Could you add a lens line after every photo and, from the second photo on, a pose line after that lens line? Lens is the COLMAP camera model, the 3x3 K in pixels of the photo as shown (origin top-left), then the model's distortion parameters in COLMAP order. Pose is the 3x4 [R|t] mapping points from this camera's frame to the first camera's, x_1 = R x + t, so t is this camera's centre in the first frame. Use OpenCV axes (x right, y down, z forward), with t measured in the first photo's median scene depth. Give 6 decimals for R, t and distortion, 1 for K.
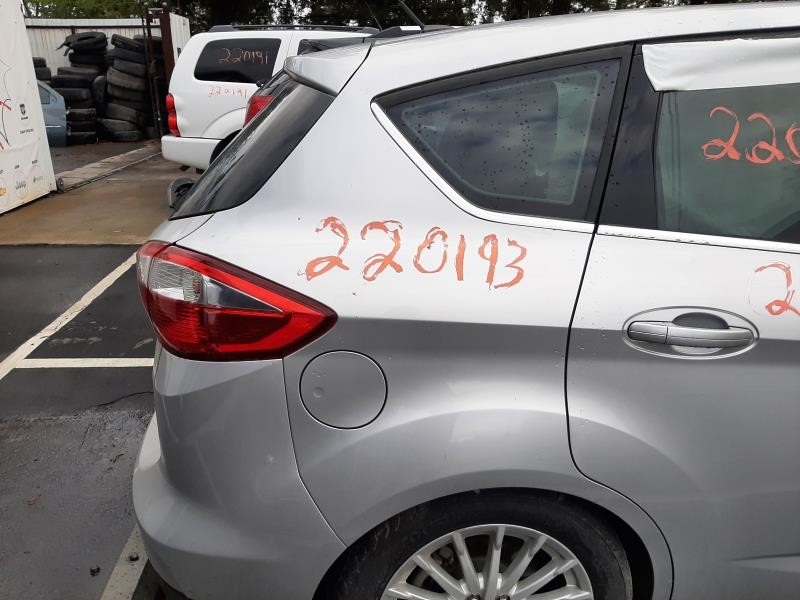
lens RADIAL K [[634.6, 0, 405.2], [0, 634.6, 304.1], [0, 0, 1]] dist [0.062408, -0.123638]
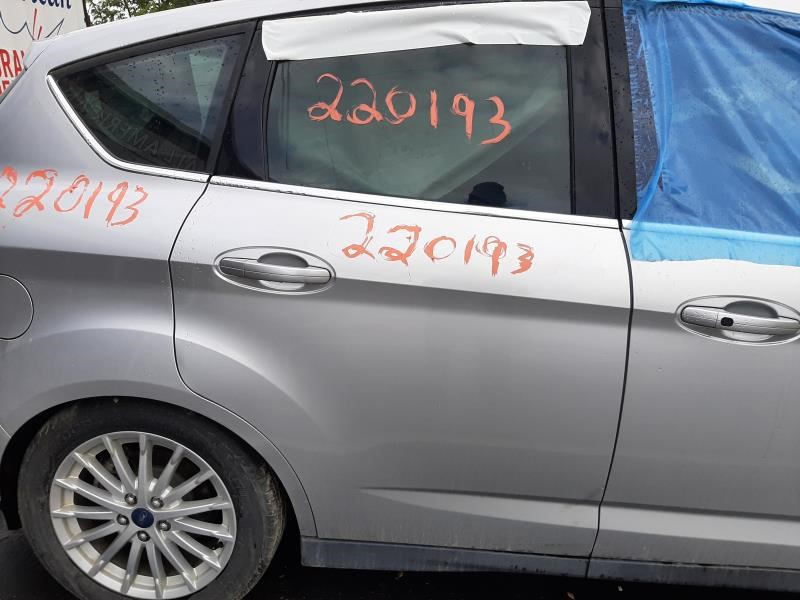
lens RADIAL K [[650.9, 0, 400.0], [0, 650.9, 300.0], [0, 0, 1]] dist [0.050837, -0.111220]
pose [[0.984861, 0.043039, -0.167919, 0.834814], [-0.044994, 0.998956, -0.007854, 0.094018], [0.167406, 0.015291, 0.985769, -0.110950]]
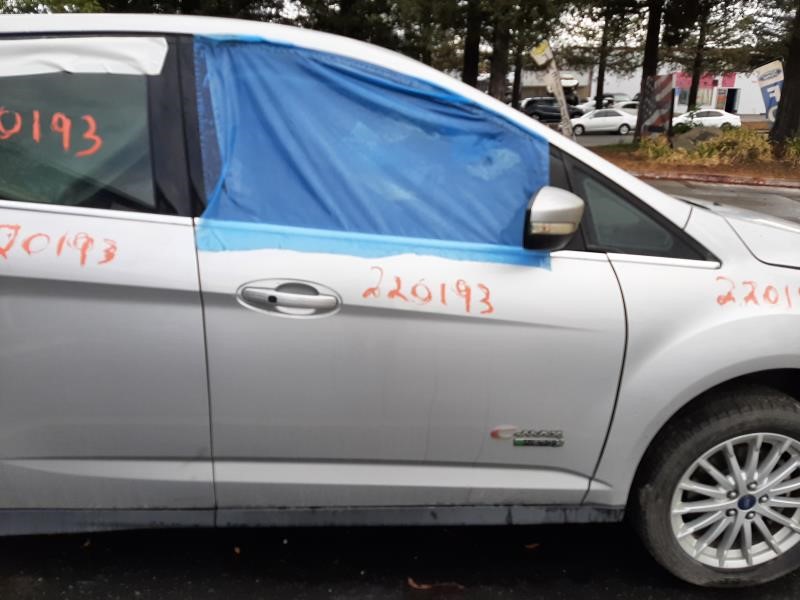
lens RADIAL K [[650.9, 0, 400.0], [0, 650.9, 300.0], [0, 0, 1]] dist [0.050837, -0.111220]
pose [[0.999471, 0.013290, -0.029695, 1.472492], [-0.014354, 0.999252, -0.035916, 0.142440], [0.029196, 0.036323, 0.998914, -0.280462]]
